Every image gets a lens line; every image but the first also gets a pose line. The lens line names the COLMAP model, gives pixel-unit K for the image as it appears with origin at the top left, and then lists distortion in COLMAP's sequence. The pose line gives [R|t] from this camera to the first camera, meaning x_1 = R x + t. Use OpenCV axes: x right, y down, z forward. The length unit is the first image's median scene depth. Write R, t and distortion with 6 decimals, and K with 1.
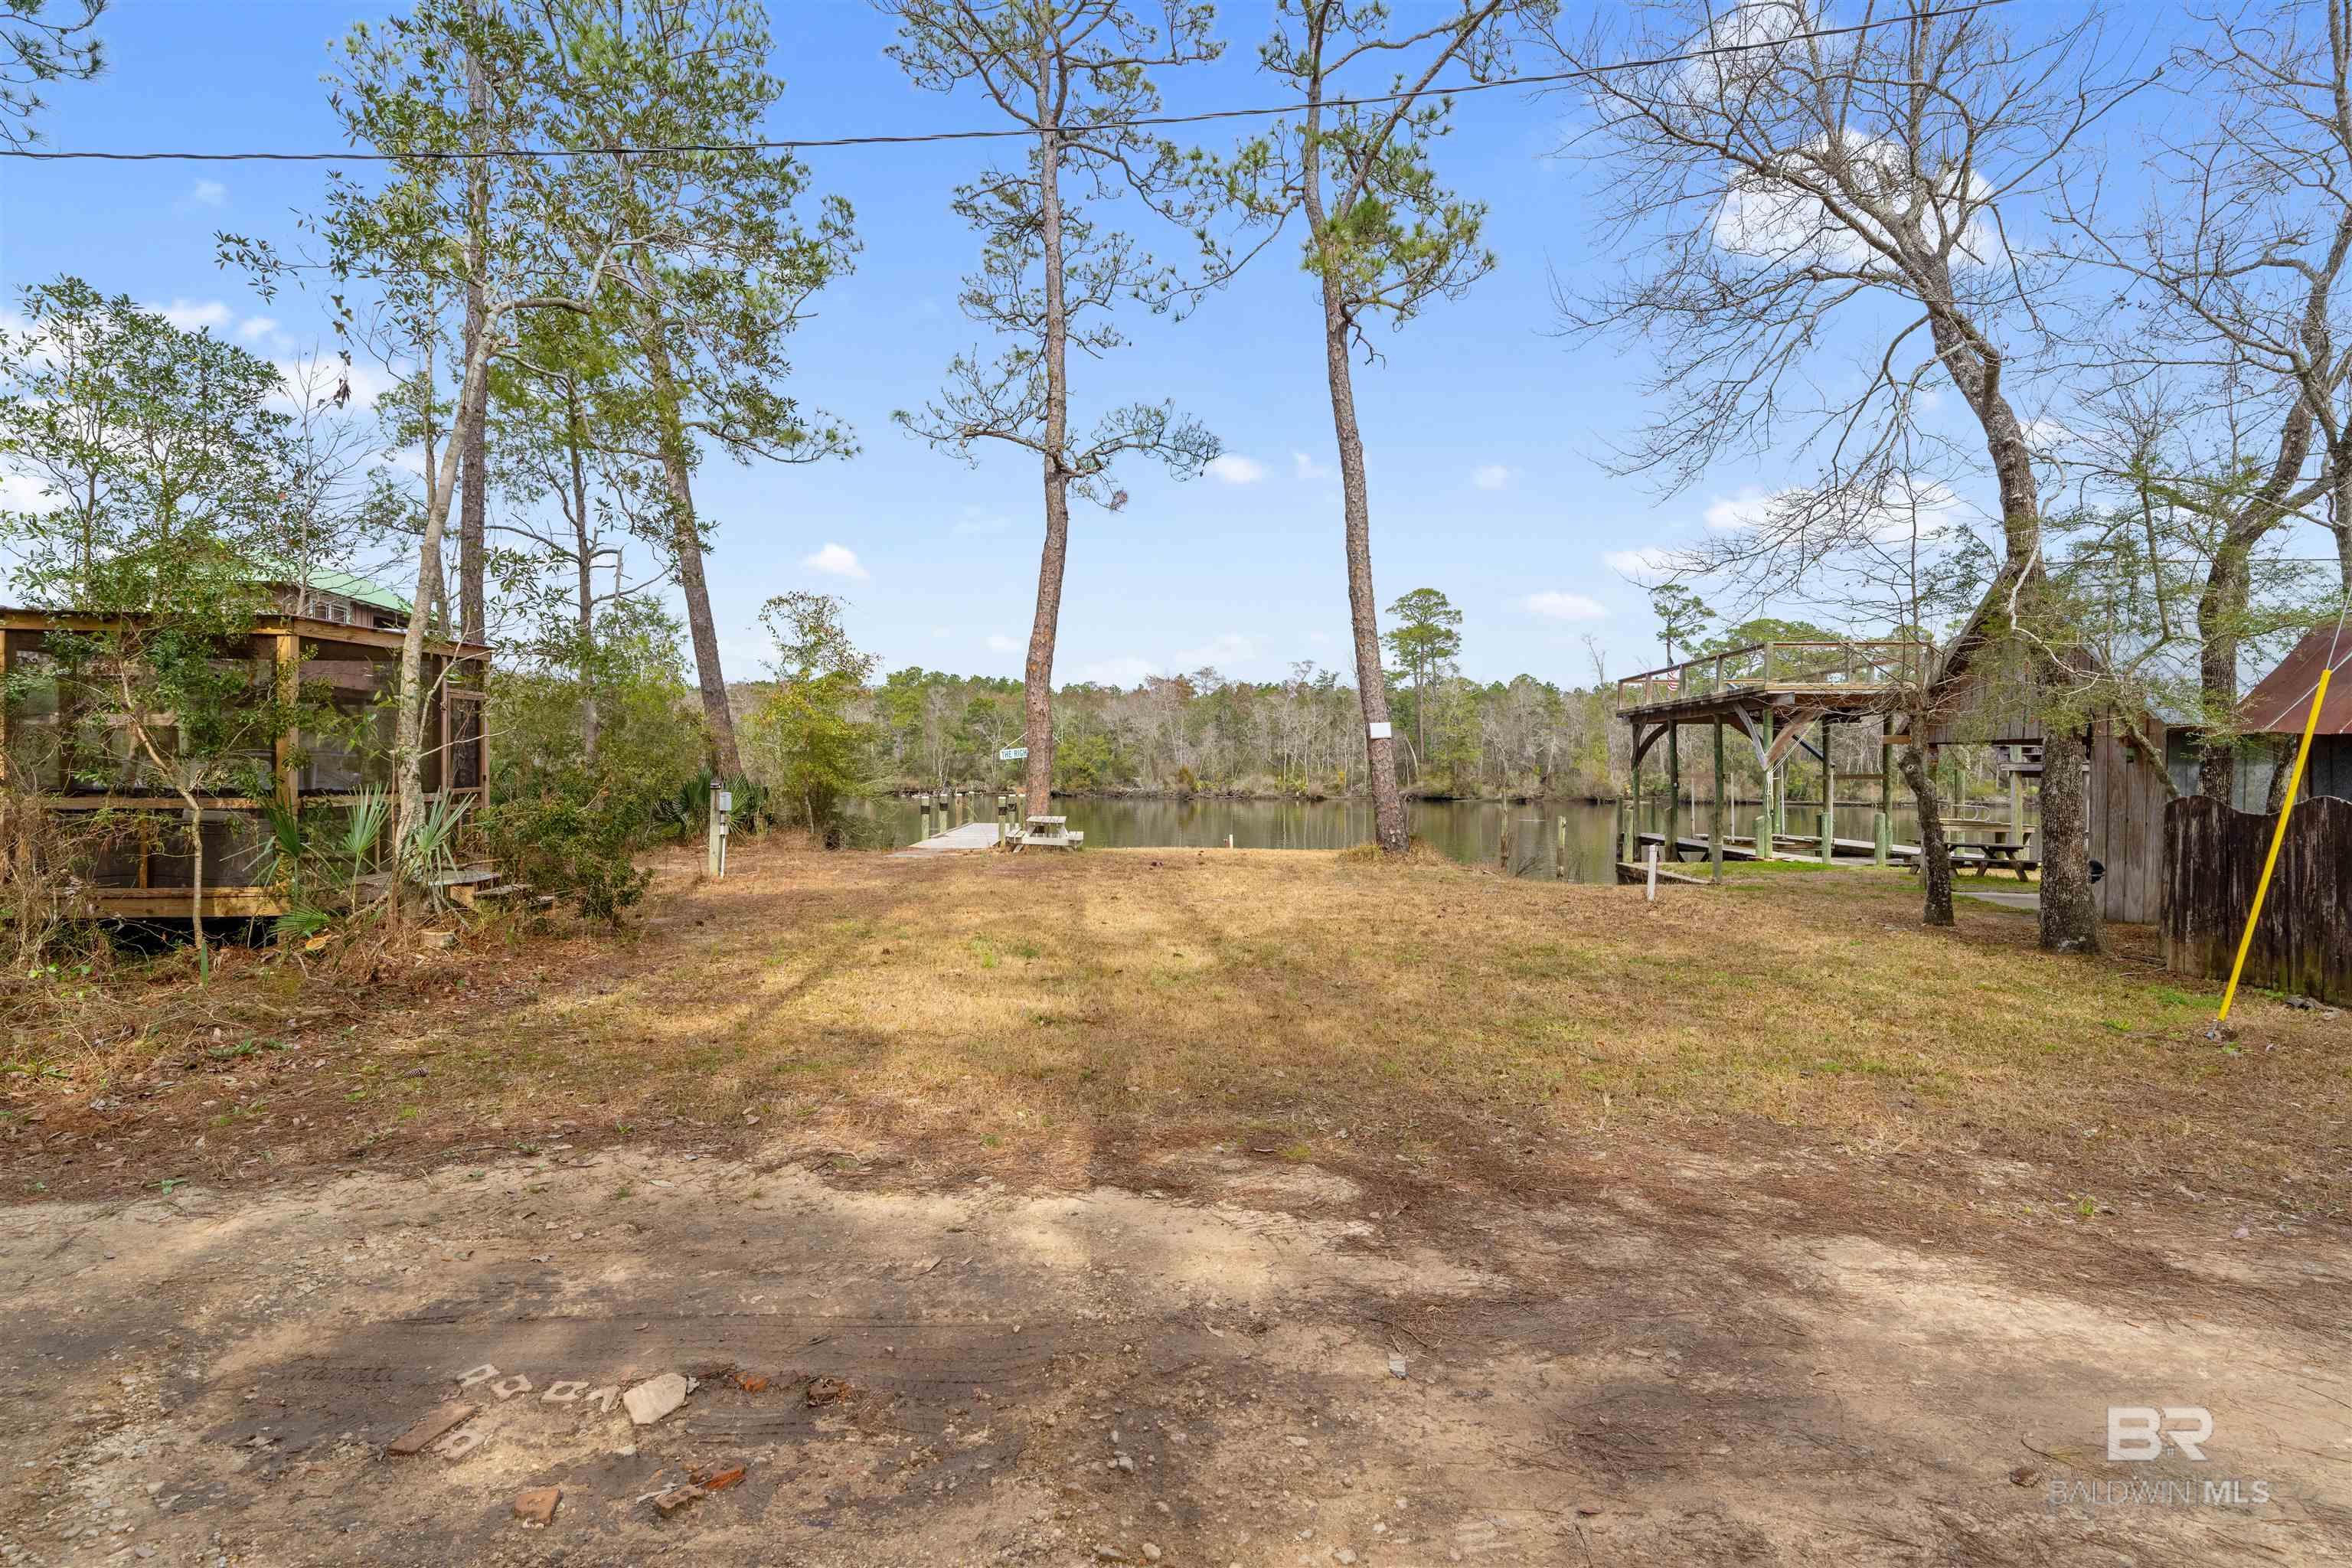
lens RADIAL K [[1066.7, 0, 1191.9], [0, 1066.7, 773.8], [0, 0, 1]] dist [-0.000526, -0.000895]
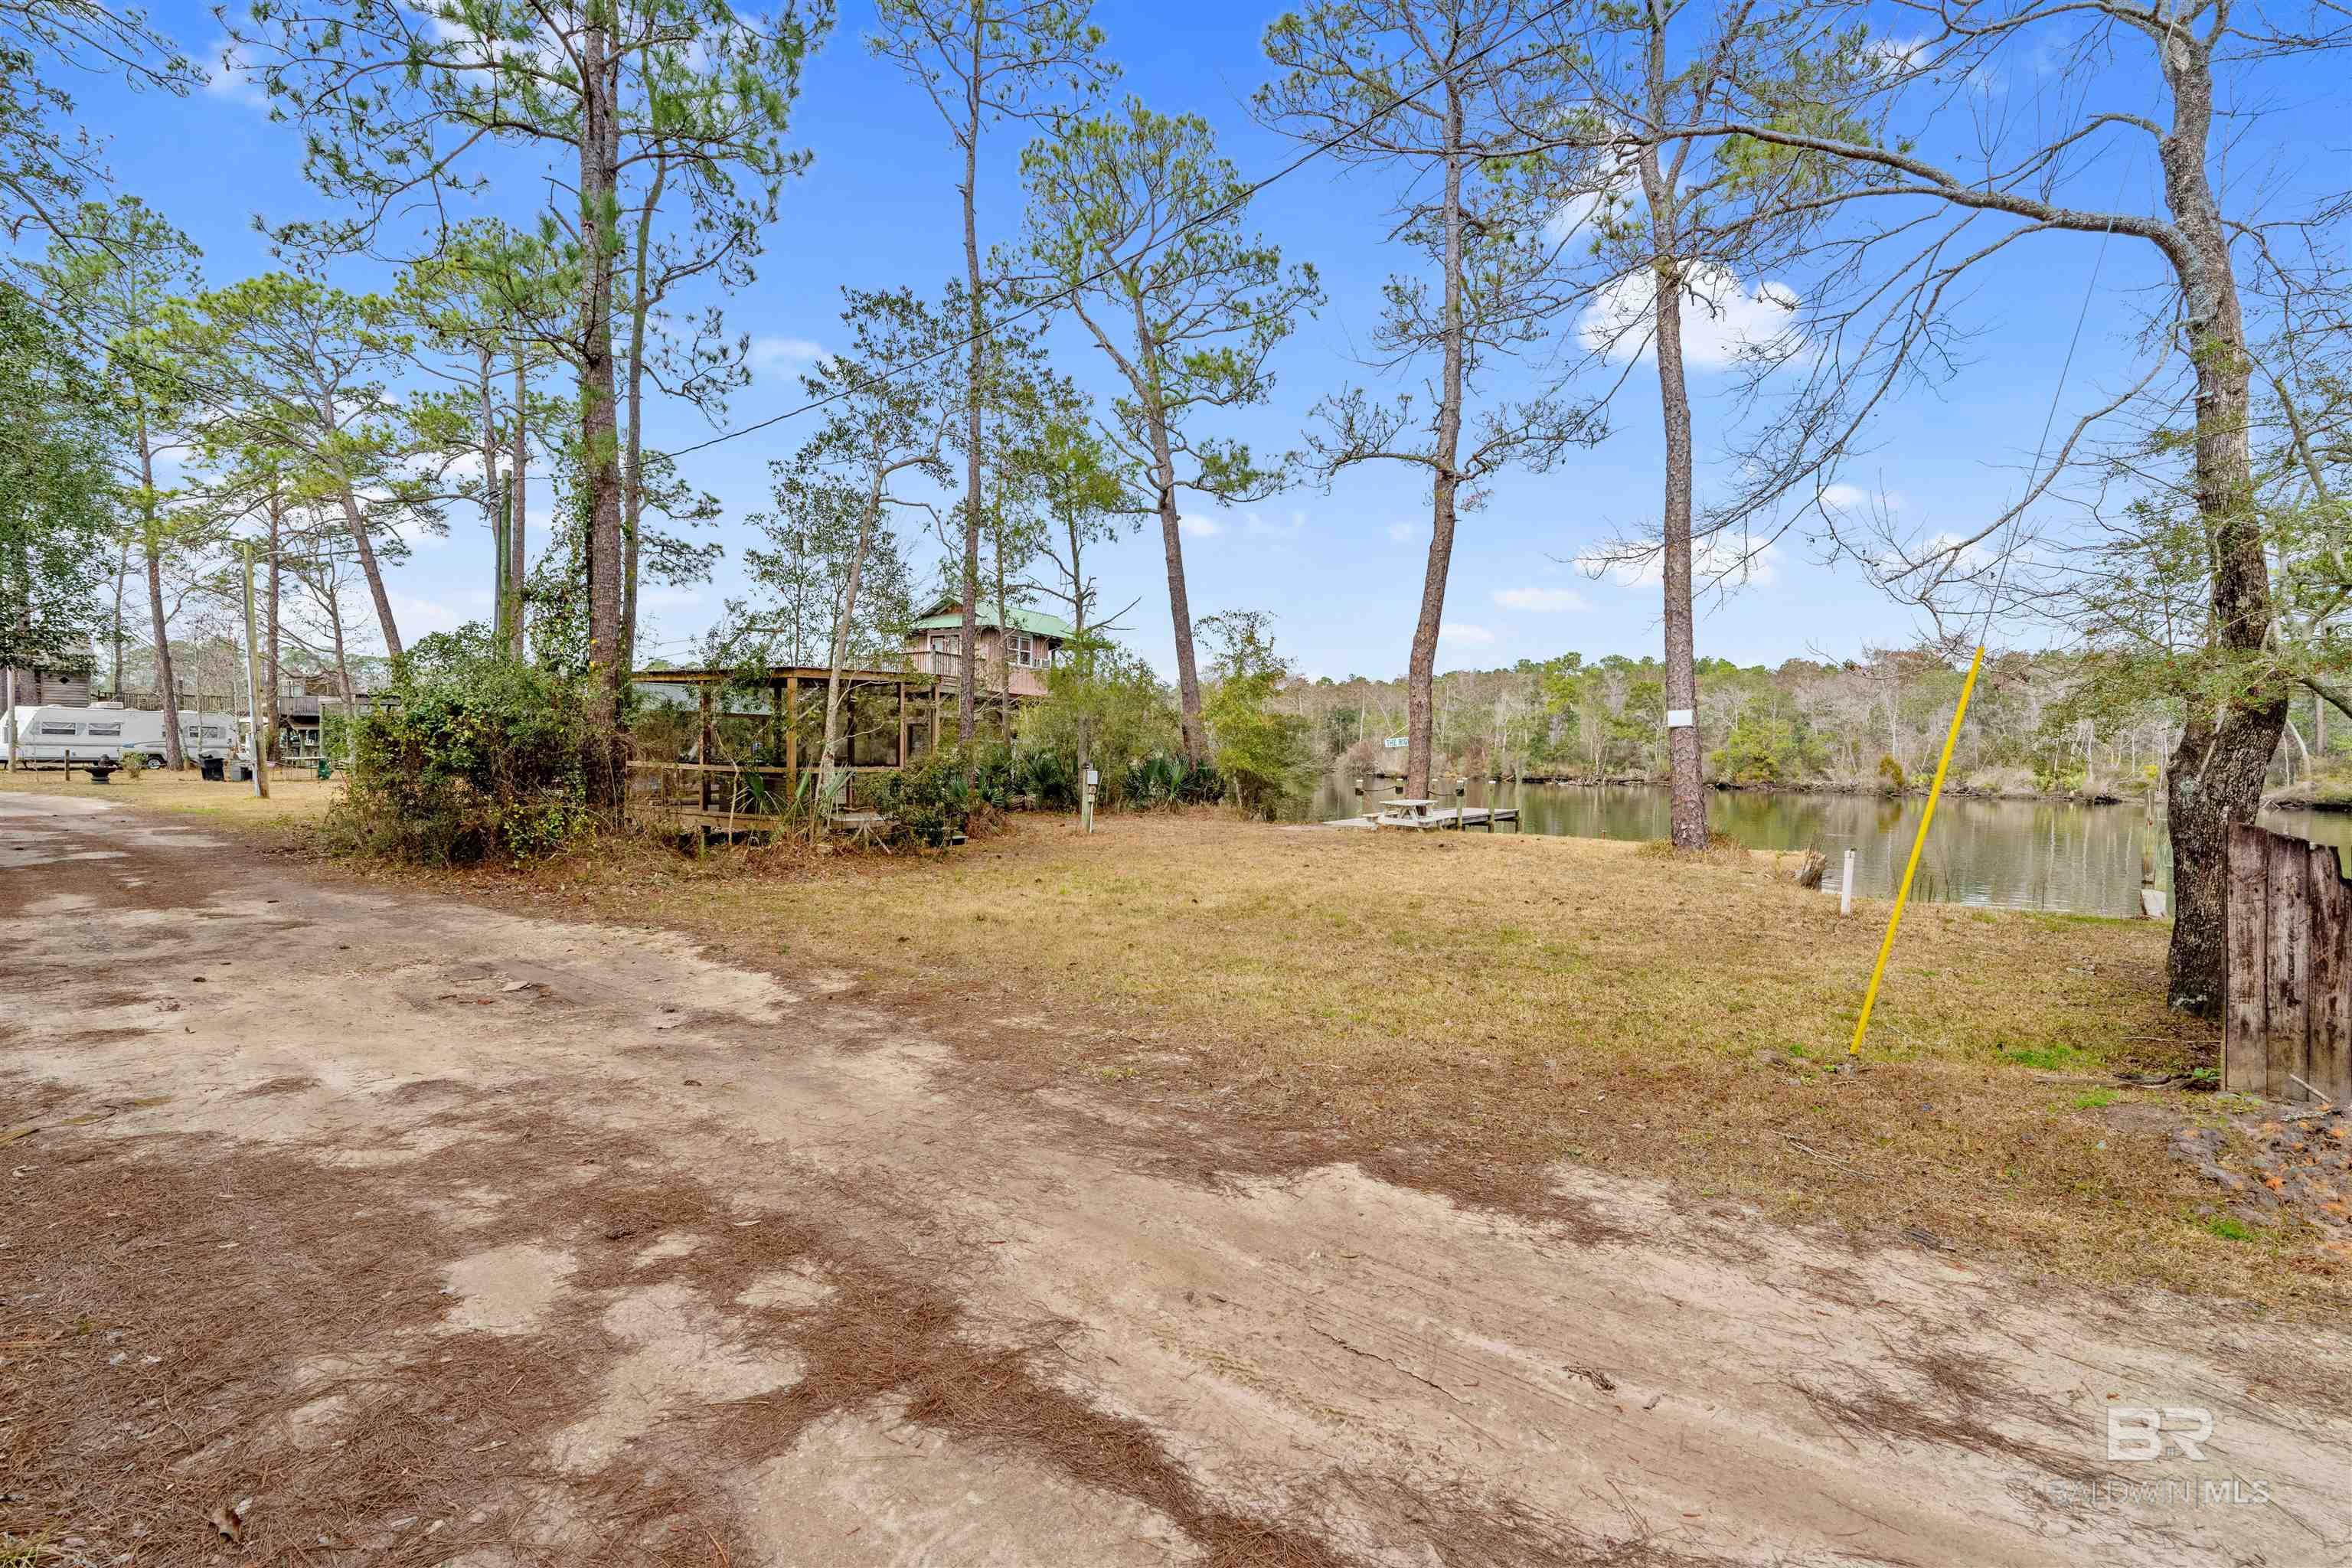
lens RADIAL K [[1066.7, 0, 1173.7], [0, 1066.7, 777.1], [0, 0, 1]] dist [-0.000526, -0.000895]
pose [[0.785870, 0.021714, -0.618011, 0.070499], [-0.012108, 0.999732, 0.019730, -0.000413], [0.618274, -0.008022, 0.785922, -0.002138]]
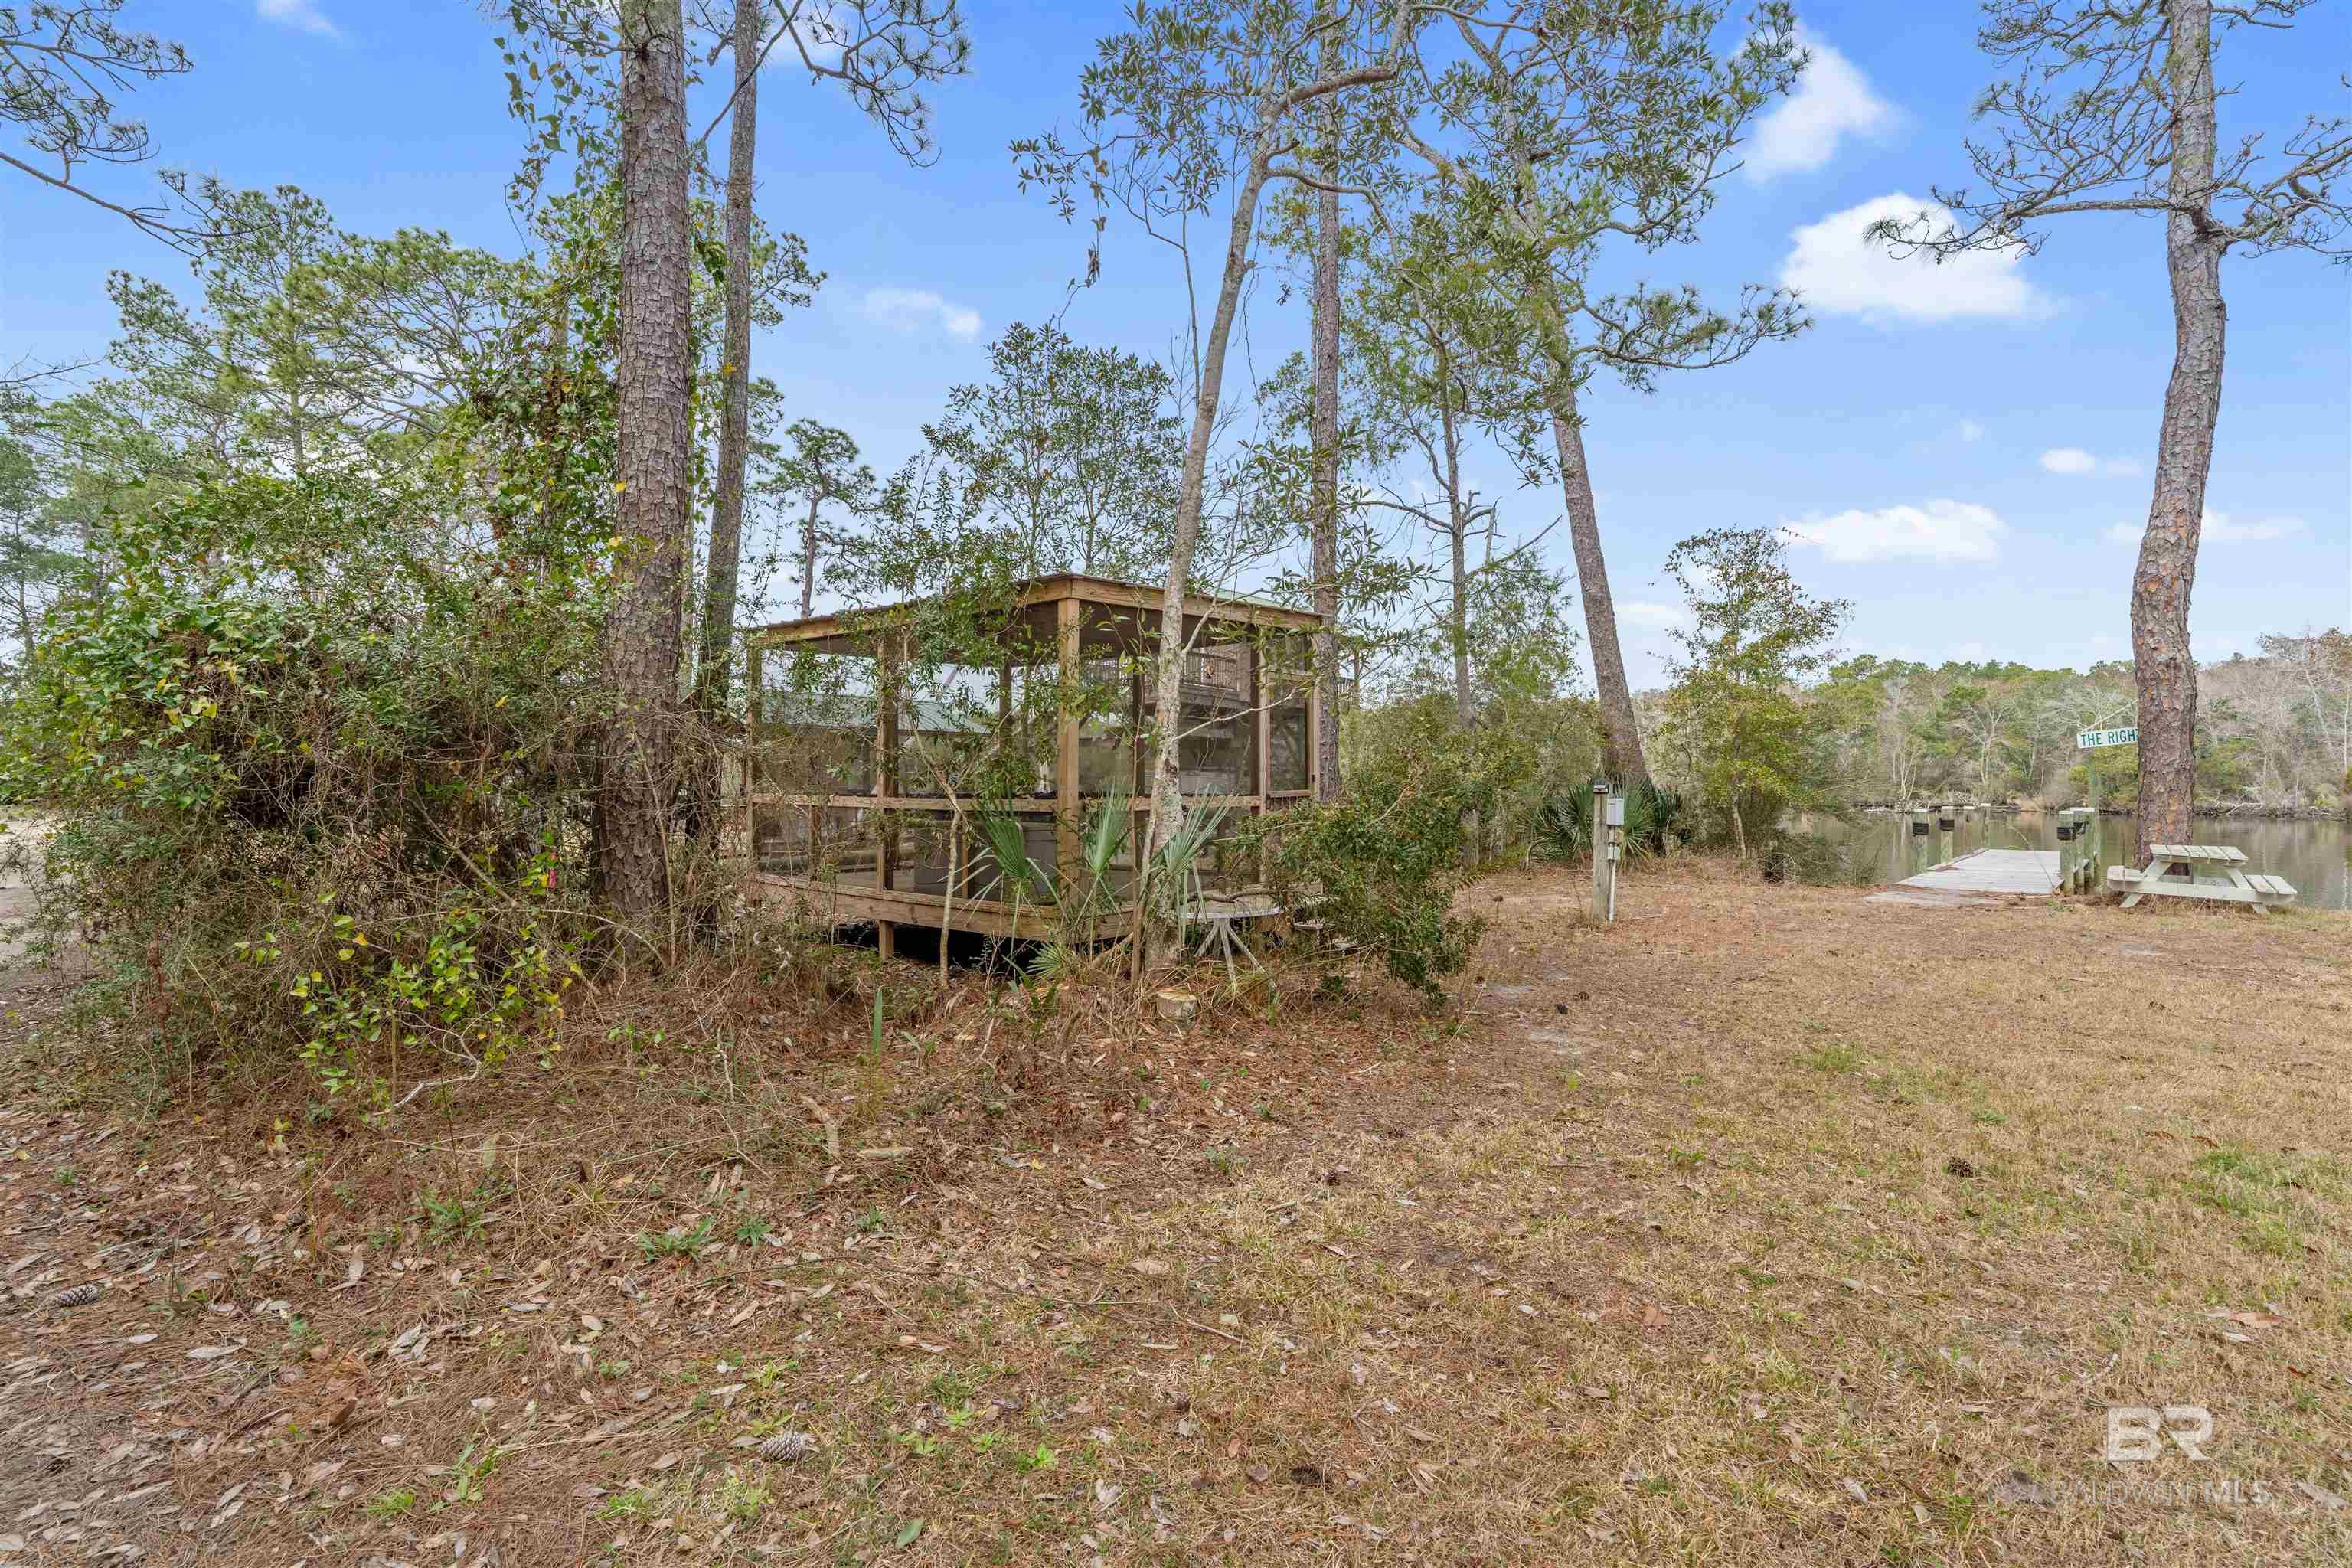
lens RADIAL K [[1066.7, 0, 1165.8], [0, 1066.7, 780.6], [0, 0, 1]] dist [-0.000526, -0.000895]
pose [[0.674129, -0.009493, -0.738552, -0.017514], [0.005374, 0.999954, -0.007947, 0.001420], [0.738594, 0.001388, 0.674149, 0.045437]]
